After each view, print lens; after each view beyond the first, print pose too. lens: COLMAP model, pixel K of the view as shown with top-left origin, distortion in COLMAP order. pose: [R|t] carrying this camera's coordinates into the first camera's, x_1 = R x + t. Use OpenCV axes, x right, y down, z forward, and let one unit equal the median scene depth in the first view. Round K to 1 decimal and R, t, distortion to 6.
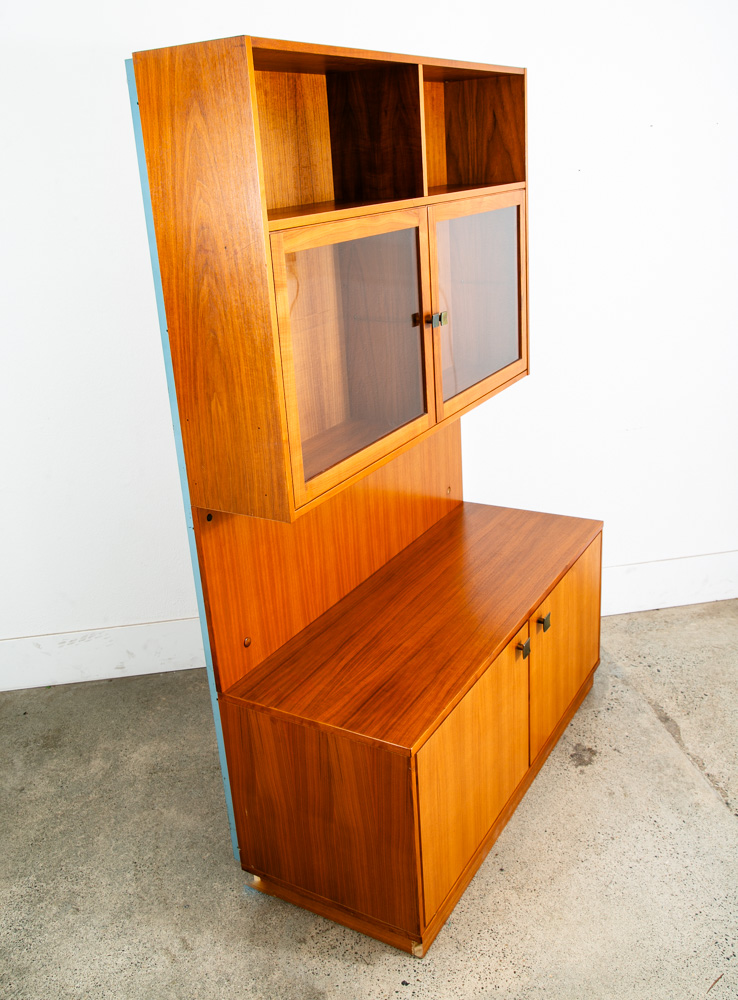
lens RADIAL K [[915.9, 0, 366.6], [0, 915.9, 469.4], [0, 0, 1]] dist [-0.067623, 0.075097]
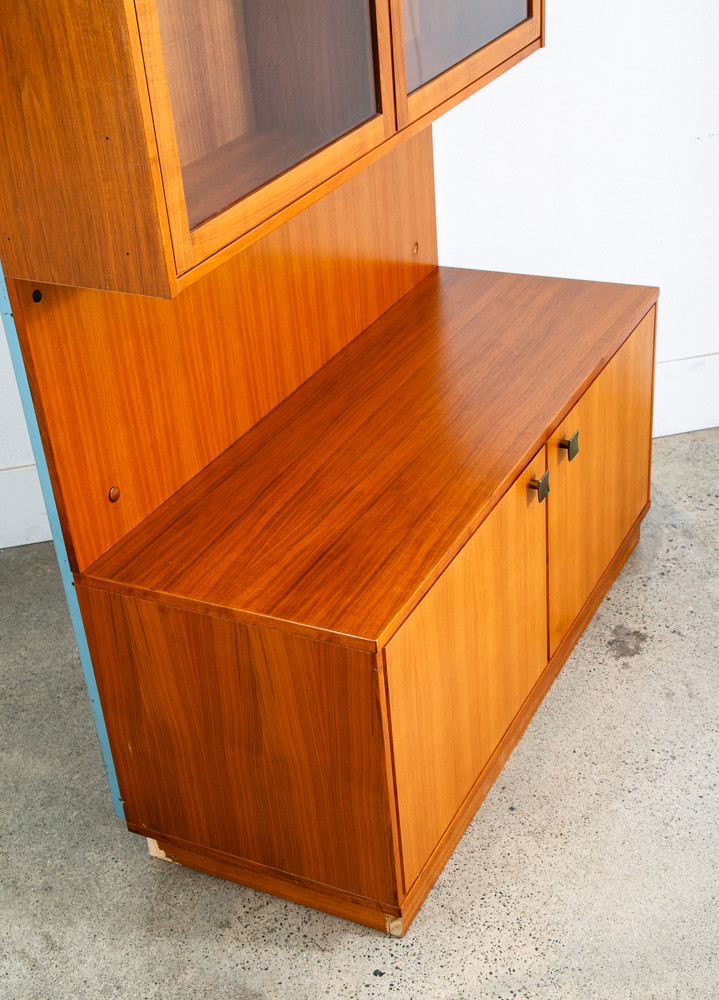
lens RADIAL K [[1376.5, 0, 361.9], [0, 1376.5, 535.8], [0, 0, 1]] dist [0.067305, 0.136369]
pose [[0.997570, -0.046735, 0.051666, -0.008016], [0.034784, 0.976682, 0.211855, 0.017587], [-0.060362, -0.209543, 0.975935, 0.035600]]
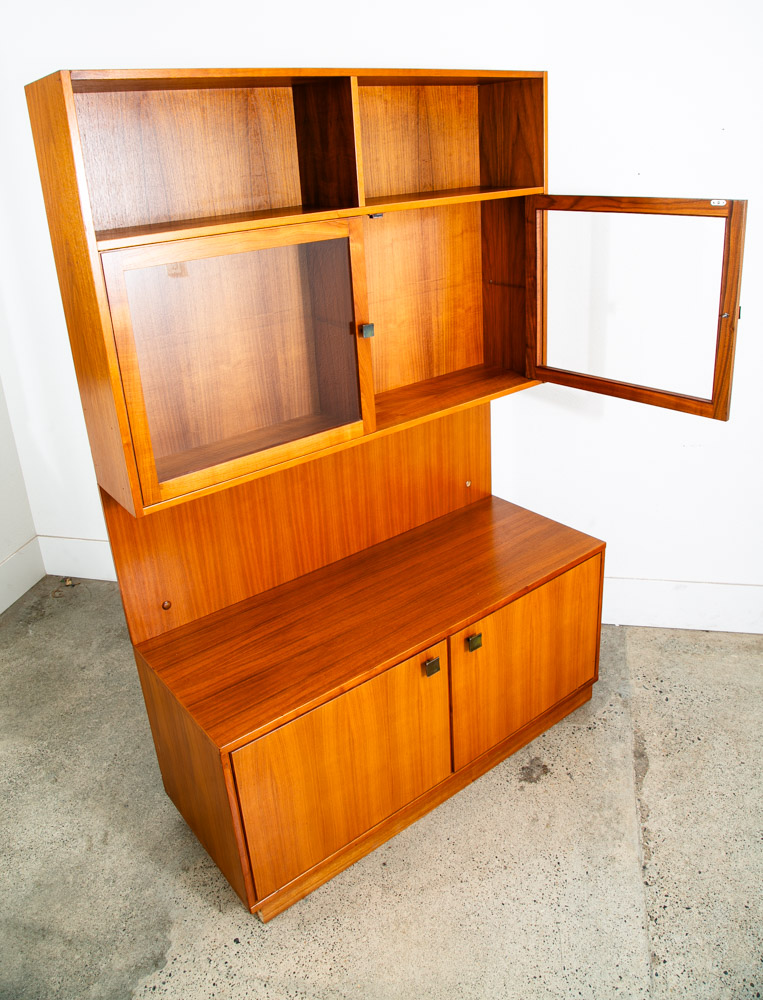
lens RADIAL K [[778.1, 0, 381.8], [0, 778.1, 422.8], [0, 0, 1]] dist [-0.123014, 0.063505]
pose [[0.930242, 0.132410, -0.342225, 0.386882], [-0.119245, 0.991091, 0.059330, -0.113680], [0.347032, -0.014383, 0.937743, 0.206031]]
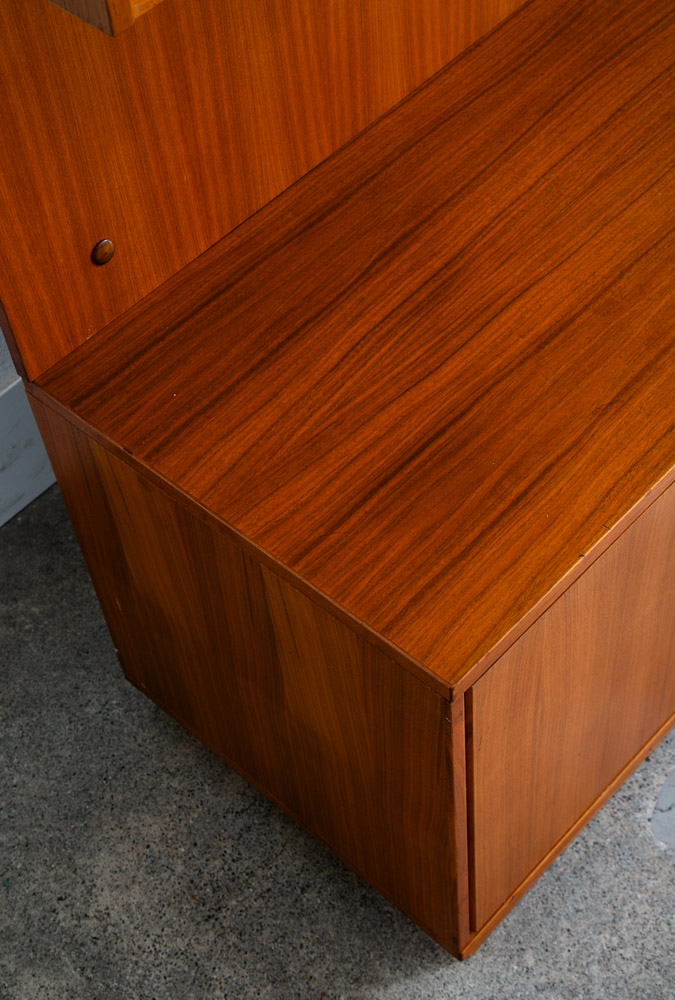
lens RADIAL K [[1554.4, 0, 314.5], [0, 1554.4, 500.0], [0, 0, 1]] dist [0.231924, 0.005666]
pose [[0.974638, 0.162838, -0.153509, 0.064358], [-0.050210, 0.827585, 0.559090, -0.084473], [0.218083, -0.537203, 0.814772, 0.424417]]
